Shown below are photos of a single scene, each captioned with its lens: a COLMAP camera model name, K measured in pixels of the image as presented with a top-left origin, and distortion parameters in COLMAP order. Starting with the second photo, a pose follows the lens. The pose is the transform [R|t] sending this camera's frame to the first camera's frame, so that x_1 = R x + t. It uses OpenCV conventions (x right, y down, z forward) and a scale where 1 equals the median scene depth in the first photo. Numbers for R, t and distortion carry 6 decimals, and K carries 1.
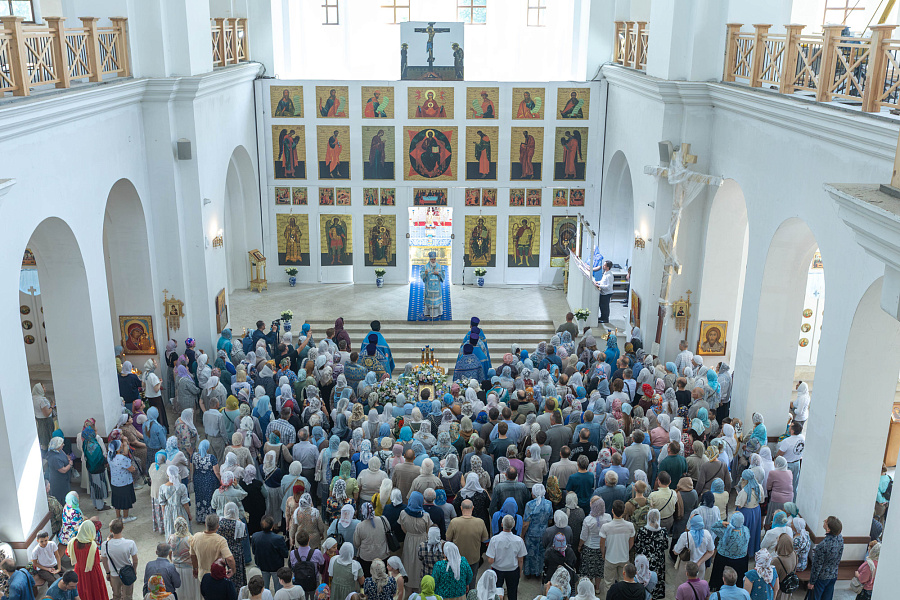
lens RADIAL K [[857.7, 0, 450.0], [0, 857.7, 300.0], [0, 0, 1]] dist [-0.004483, -0.000161]
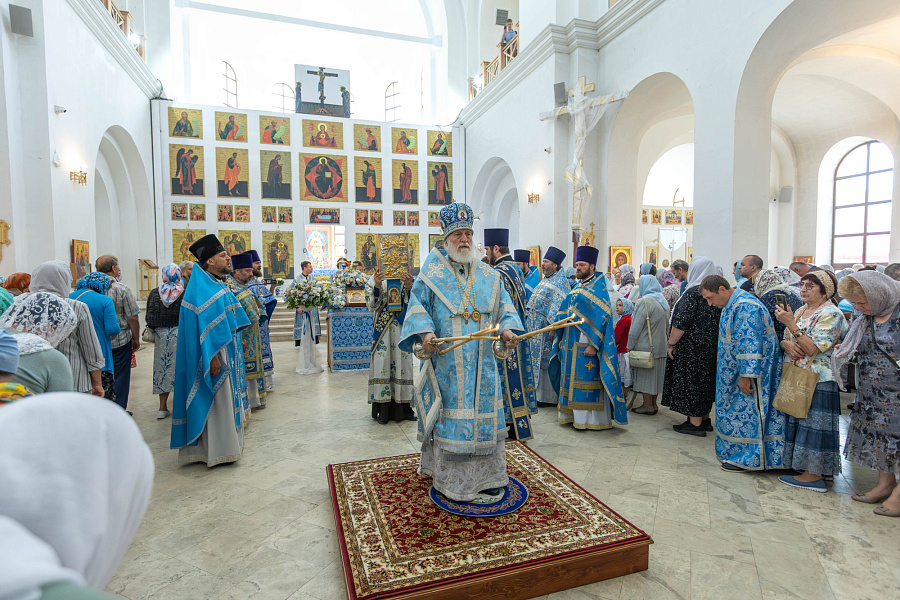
lens RADIAL K [[469.8, 0, 449.3], [0, 469.8, 298.3], [0, 0, 1]] dist [0.000772, -0.000093]
pose [[0.956523, -0.033096, 0.289774, -0.049513], [0.105177, 0.965832, -0.236869, 0.153323], [-0.272034, 0.257048, 0.927321, 0.405793]]
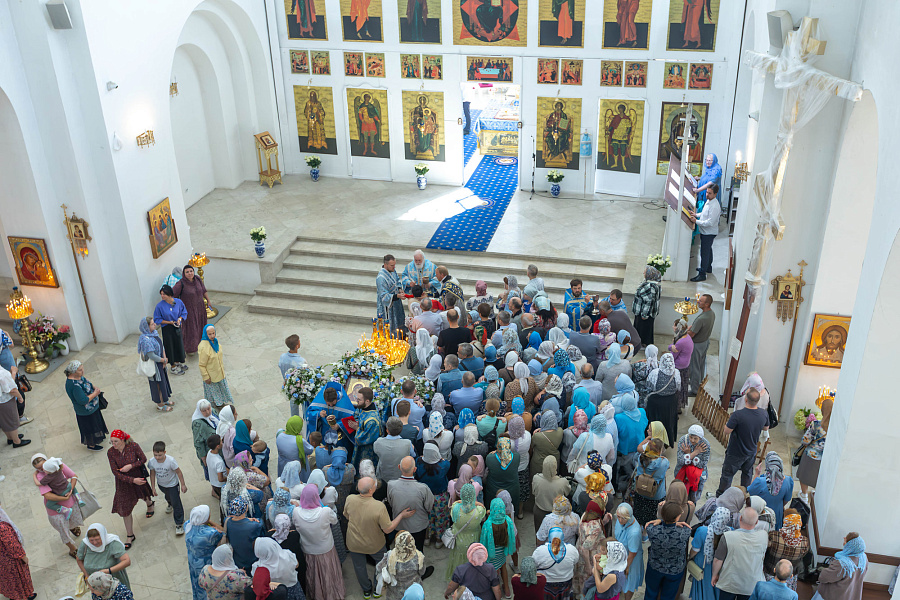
lens RADIAL K [[894.1, 0, 450.0], [0, 894.1, 300.0], [0, 0, 1]] dist [-0.013114, 0.005464]
pose [[0.964716, 0.093921, -0.245972, 0.149307], [-0.046851, 0.980539, 0.190651, -0.072124], [0.259092, -0.172400, 0.950342, 0.246889]]
